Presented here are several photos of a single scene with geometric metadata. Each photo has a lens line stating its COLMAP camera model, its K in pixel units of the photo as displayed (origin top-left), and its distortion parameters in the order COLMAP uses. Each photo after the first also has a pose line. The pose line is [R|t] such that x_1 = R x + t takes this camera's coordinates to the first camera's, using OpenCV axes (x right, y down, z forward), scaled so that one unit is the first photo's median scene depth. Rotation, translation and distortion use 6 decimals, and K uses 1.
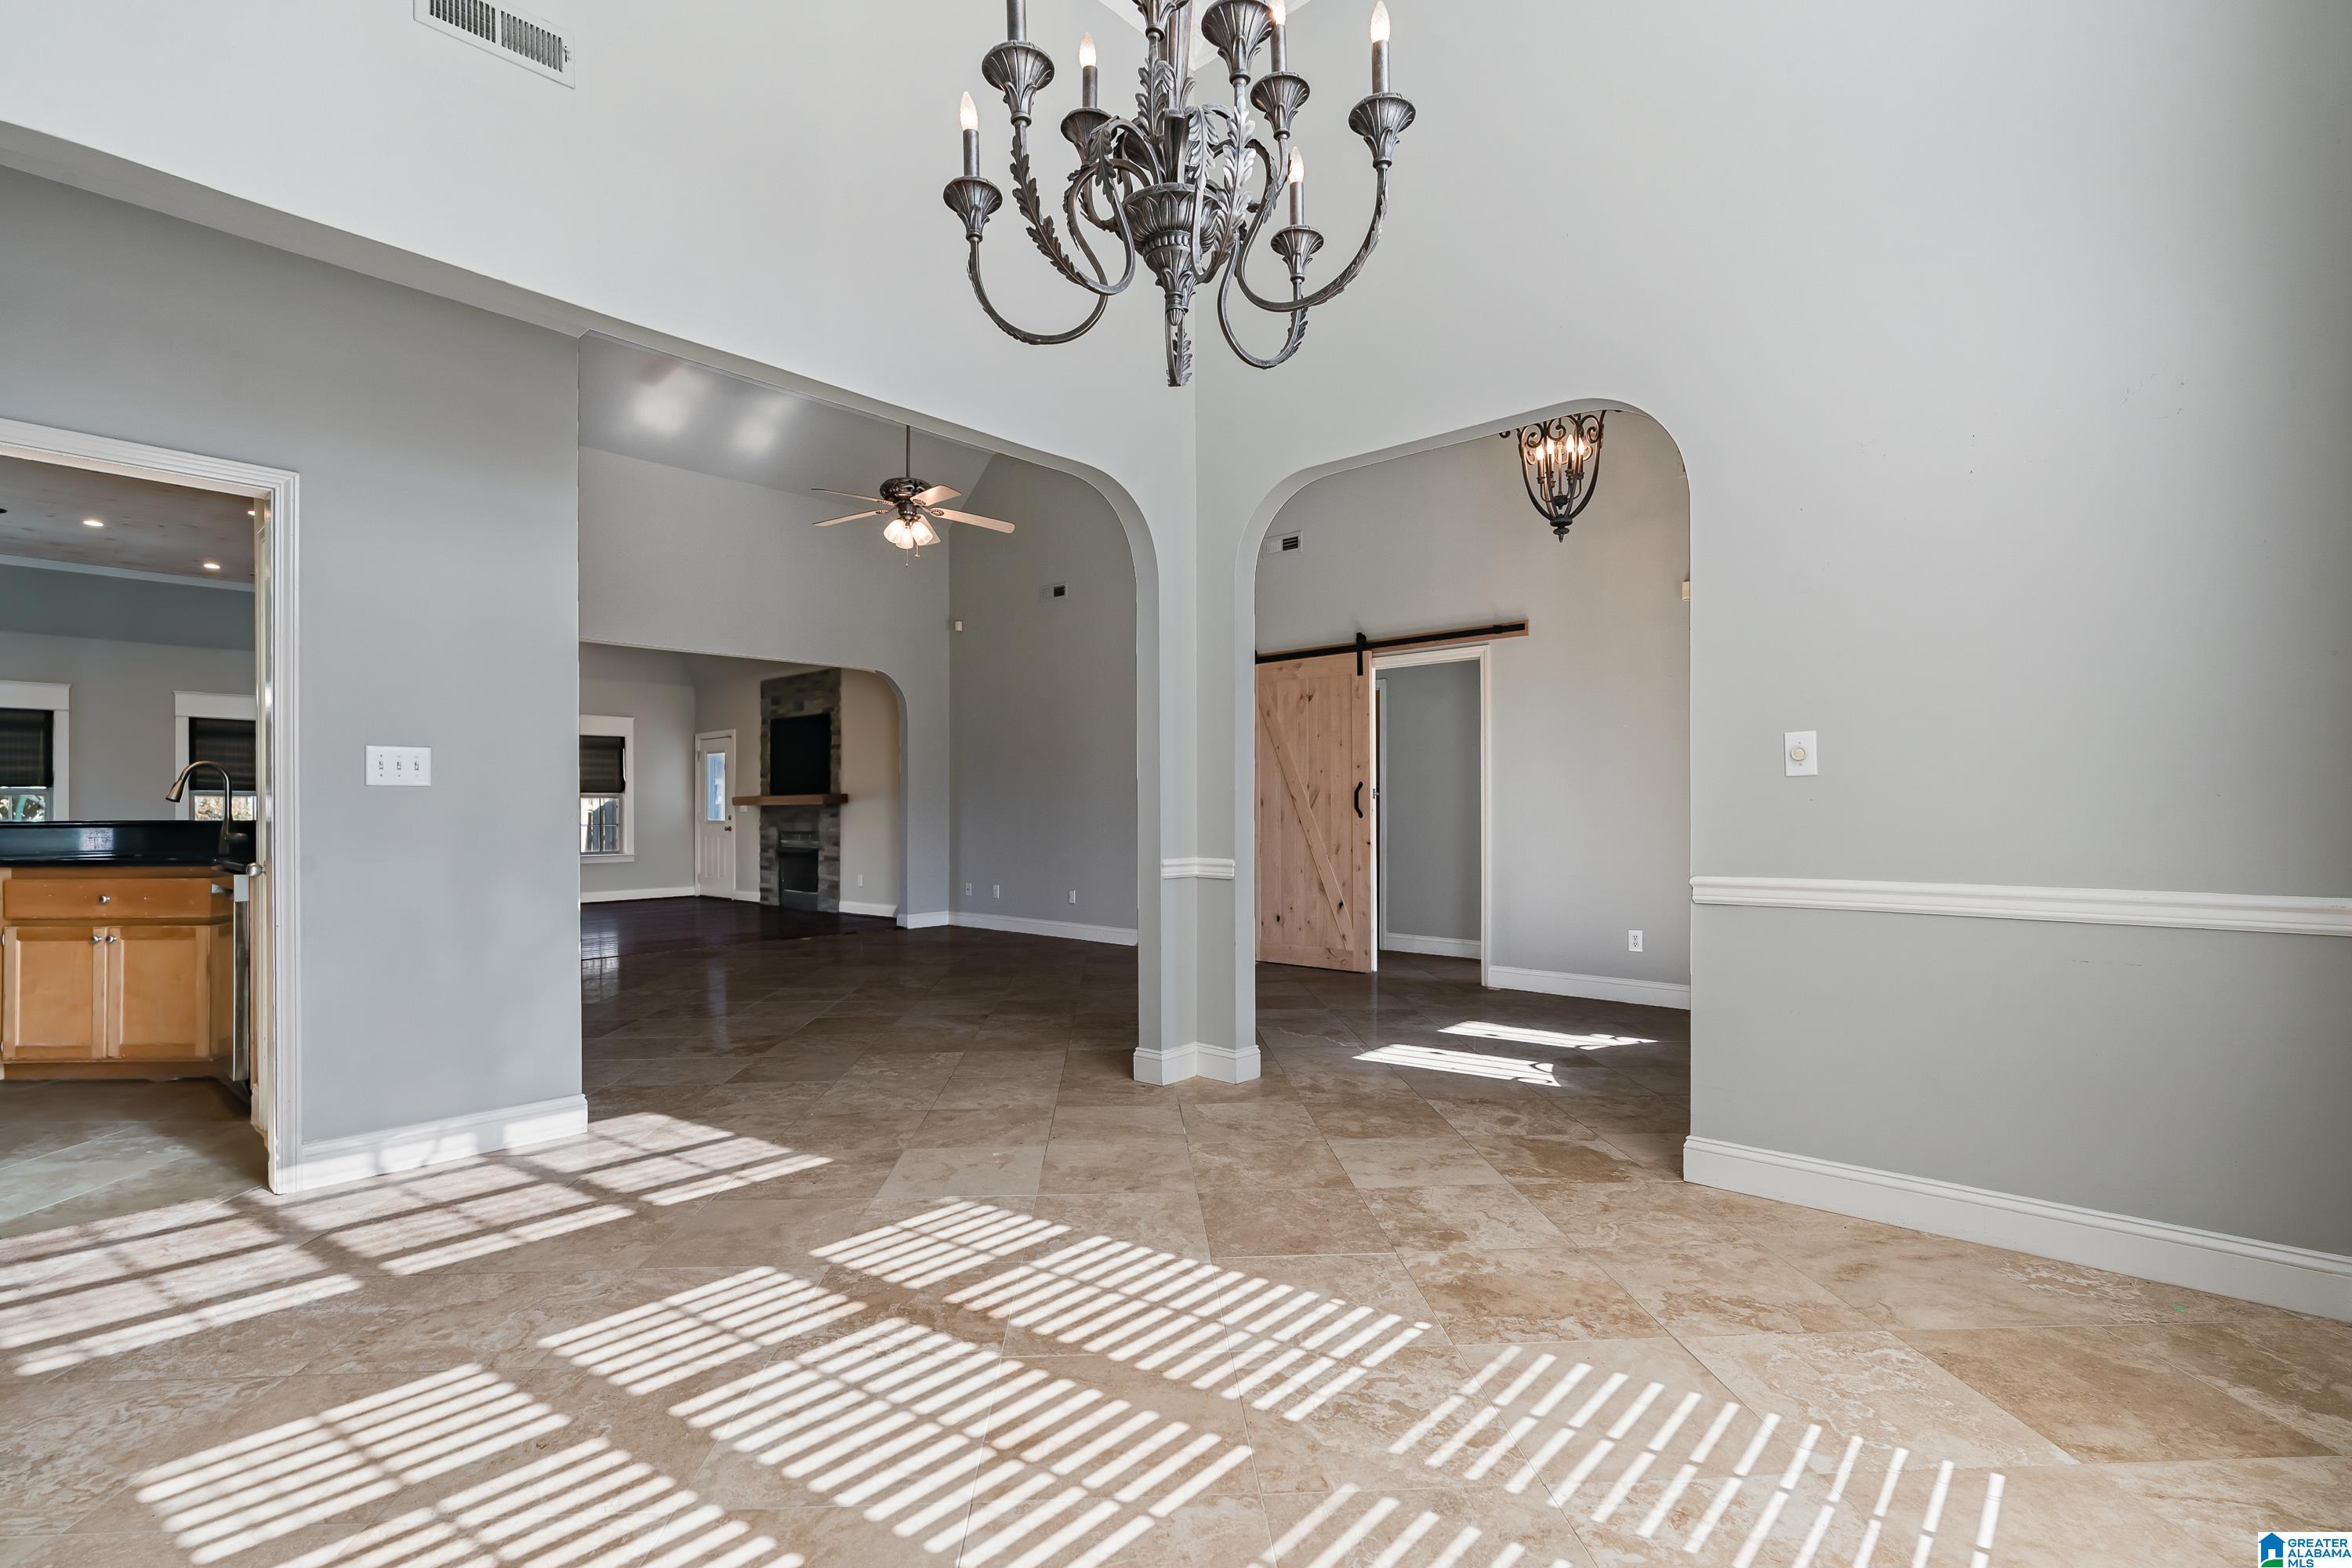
lens RADIAL K [[1078.6, 0, 1160.9], [0, 1078.6, 802.8], [0, 0, 1]] dist [-0.001583, 0.000629]
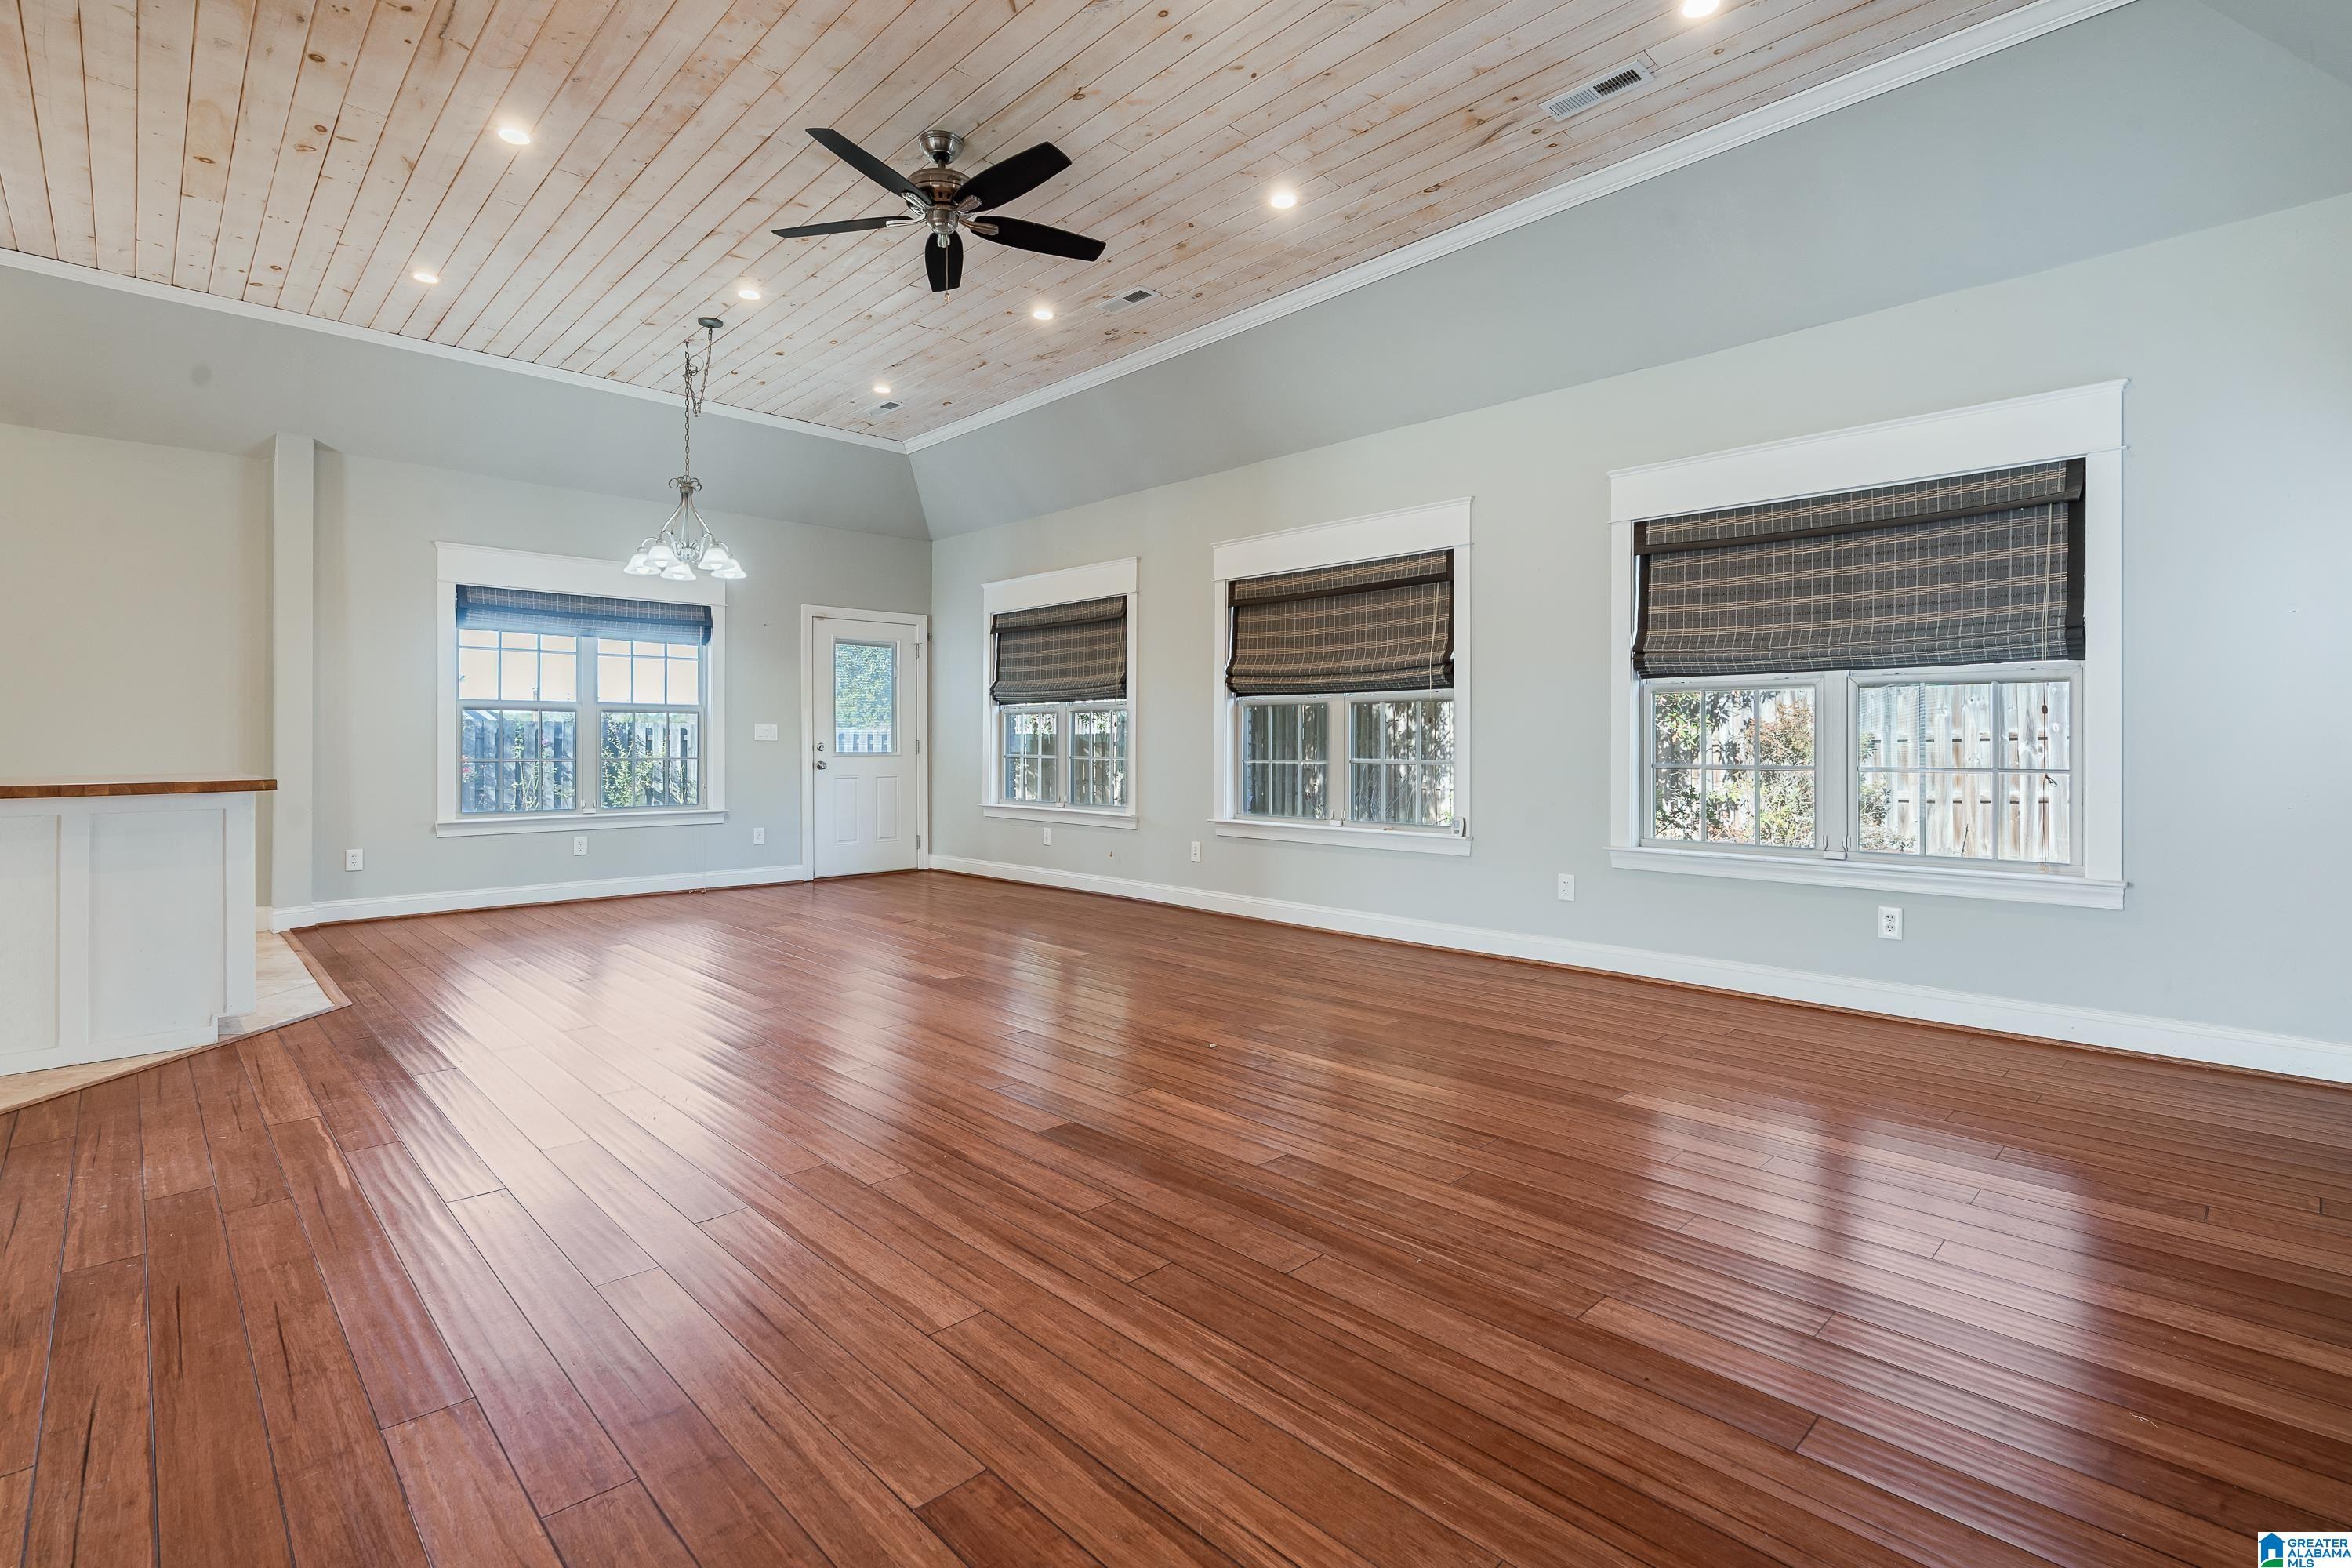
lens RADIAL K [[1094.9, 0, 1165.9], [0, 1094.9, 740.8], [0, 0, 1]] dist [-0.005239, 0.000575]
pose [[-0.056196, 0.003959, -0.998412, -1.010027], [0.010090, 0.999943, 0.003397, 0.043938], [0.998369, -0.009883, -0.056232, 3.900370]]
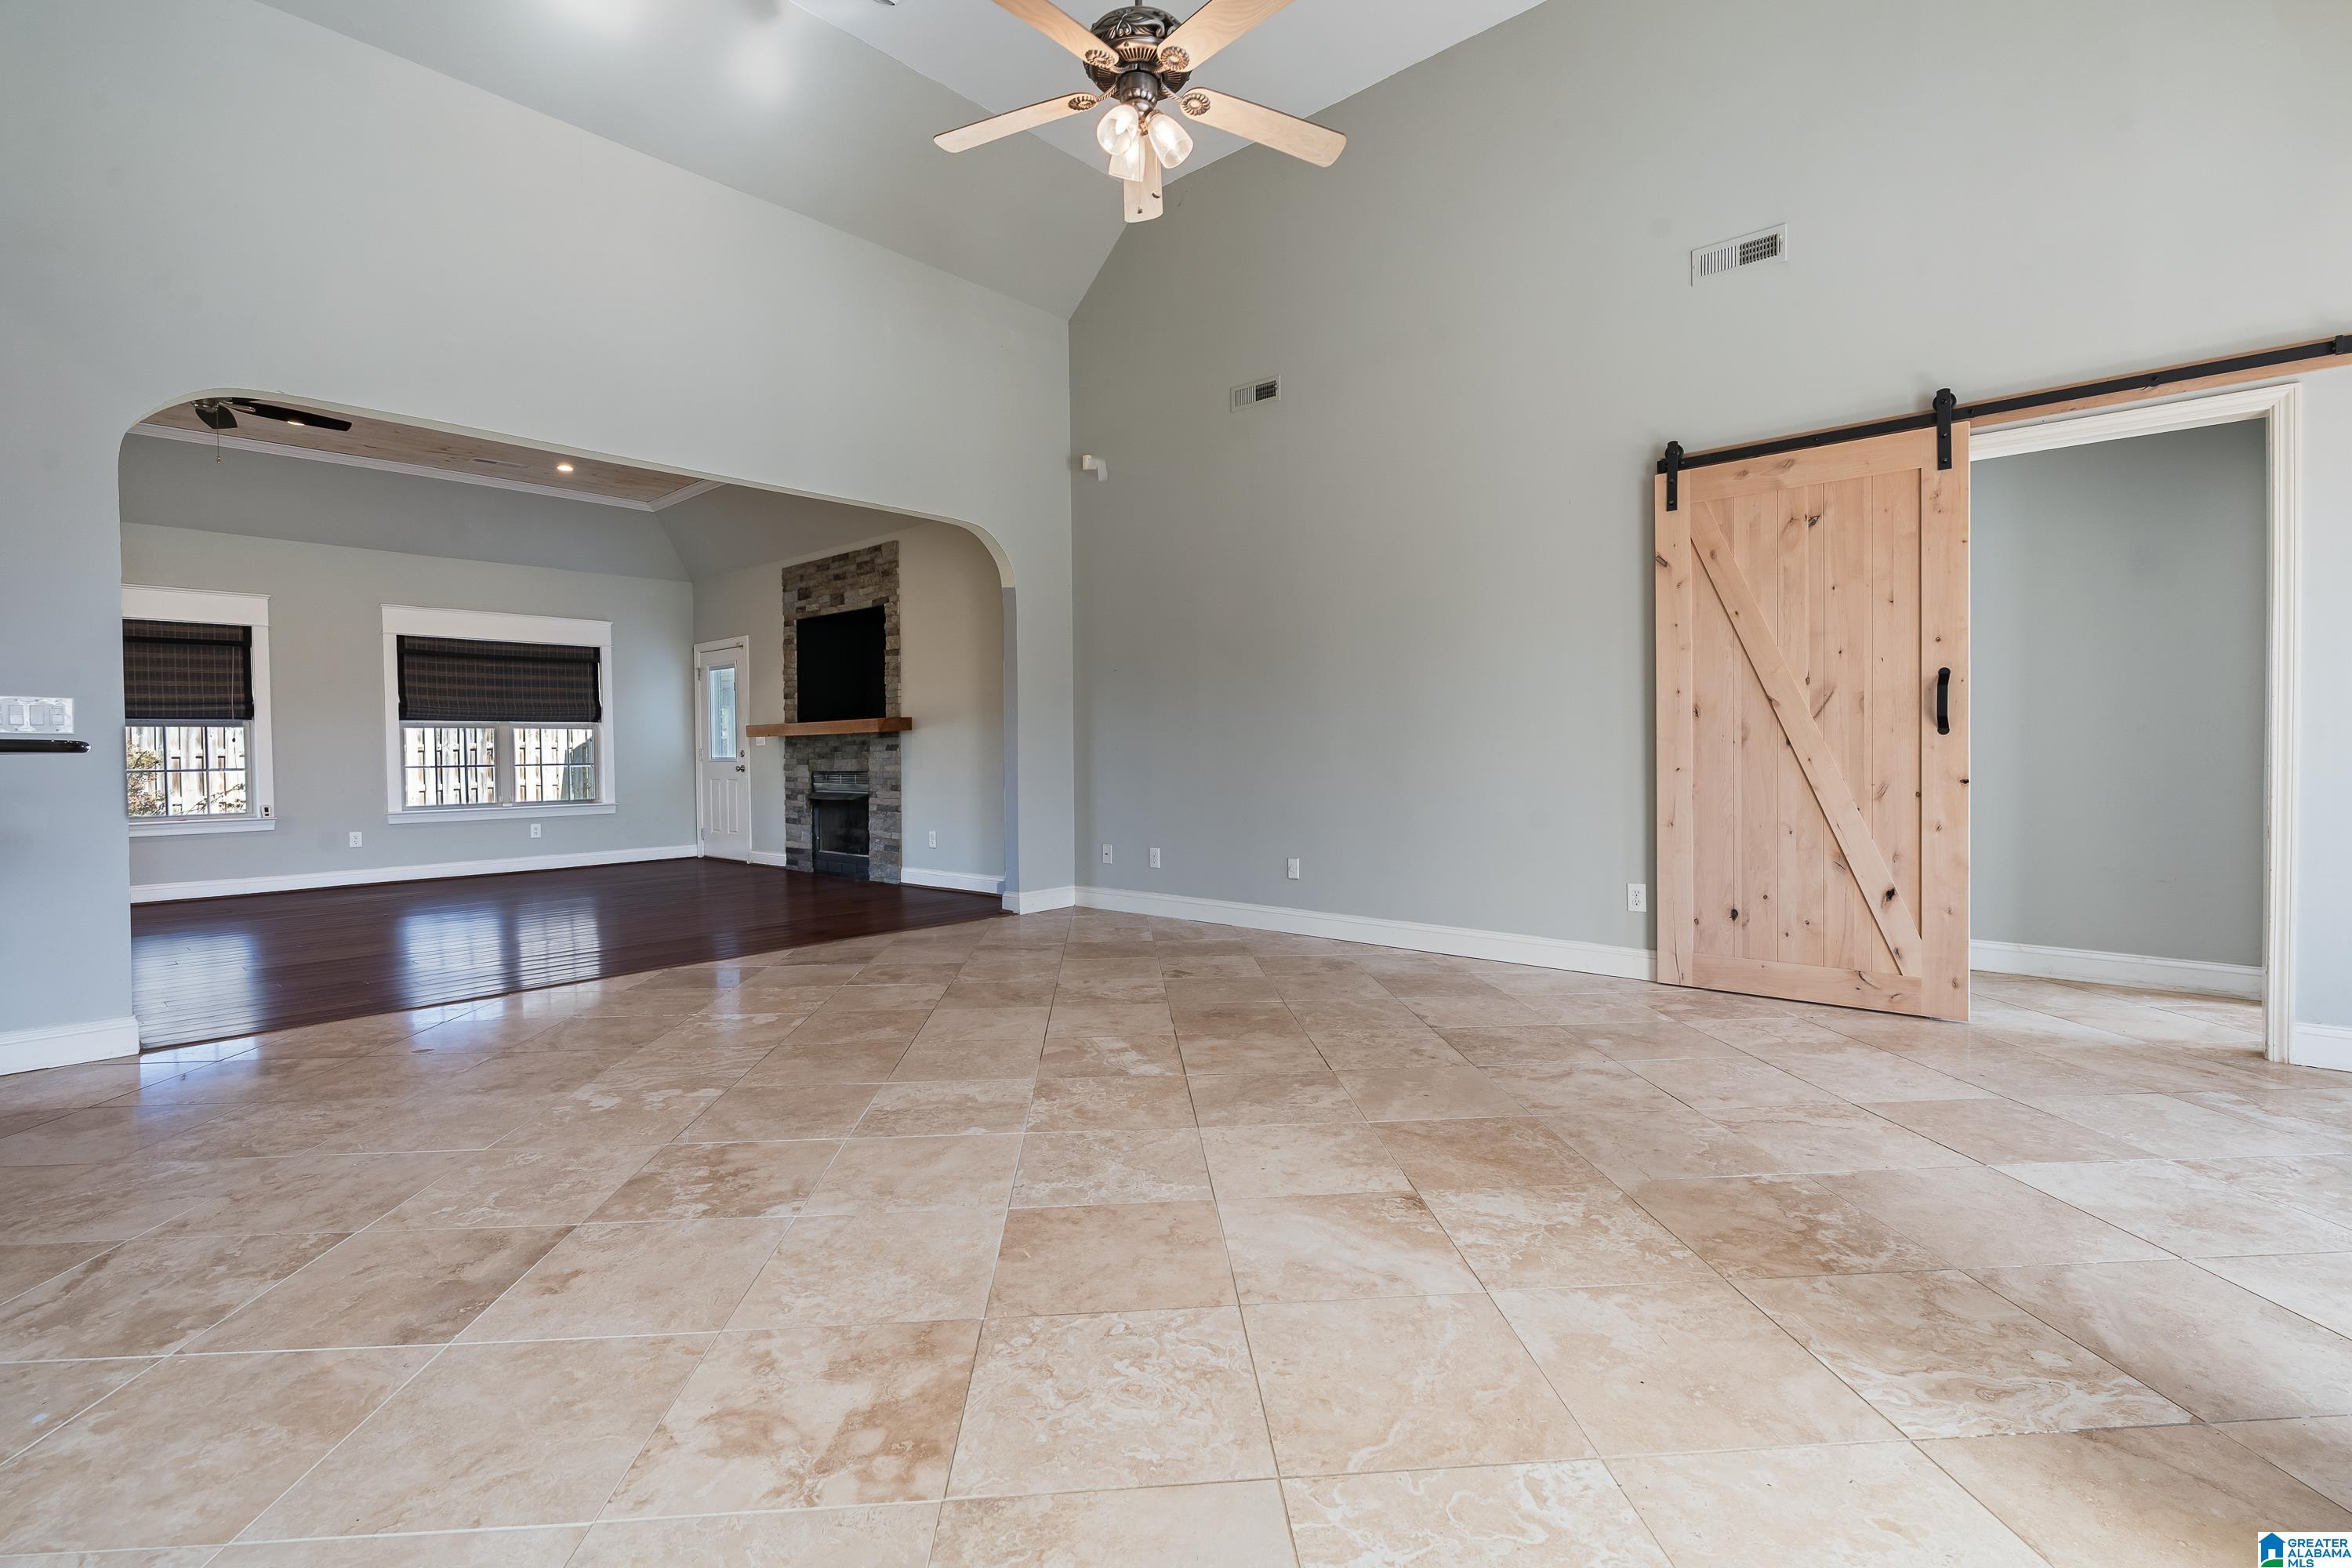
lens RADIAL K [[1062.0, 0, 1177.5], [0, 1062.0, 767.3], [0, 0, 1]] dist [-0.006351, 0.001301]
pose [[0.999771, -0.007620, 0.019989, -0.555485], [0.007155, 0.999705, 0.023206, 0.040594], [-0.020160, -0.023057, 0.999531, 1.268036]]
